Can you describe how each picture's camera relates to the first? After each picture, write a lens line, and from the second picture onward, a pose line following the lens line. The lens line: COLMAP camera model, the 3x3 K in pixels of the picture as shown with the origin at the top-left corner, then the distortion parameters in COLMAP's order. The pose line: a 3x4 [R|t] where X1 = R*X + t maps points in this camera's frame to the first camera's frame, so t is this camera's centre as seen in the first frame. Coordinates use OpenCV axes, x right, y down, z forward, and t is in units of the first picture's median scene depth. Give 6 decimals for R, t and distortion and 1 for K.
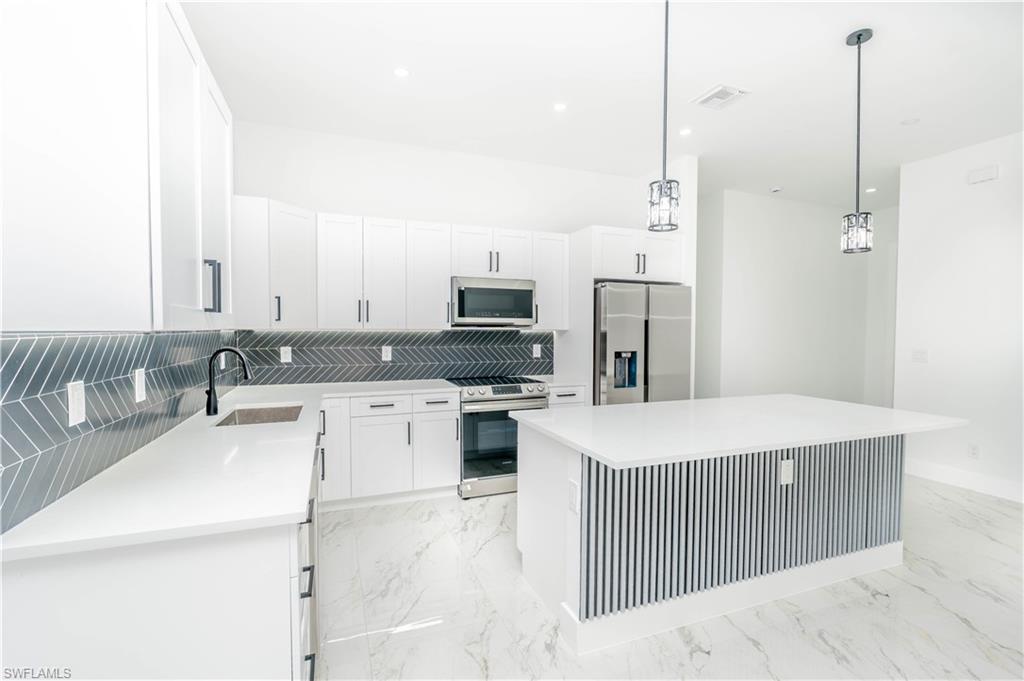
lens RADIAL K [[457.9, 0, 505.1], [0, 457.9, 337.5], [0, 0, 1]] dist [-0.008281, 0.000940]
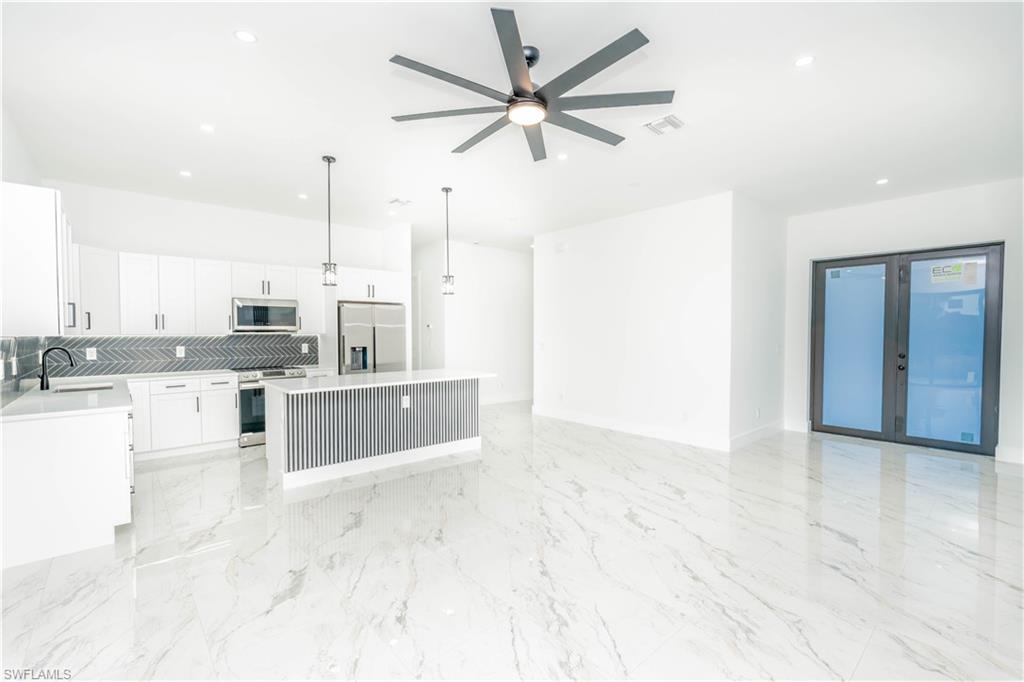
lens RADIAL K [[457.9, 0, 511.2], [0, 457.9, 341.1], [0, 0, 1]] dist [-0.008281, 0.000940]
pose [[0.938881, -0.014297, 0.343946, 0.213364], [0.013817, 0.999897, 0.003846, 0.011238], [-0.343966, 0.001141, 0.938982, -0.660719]]
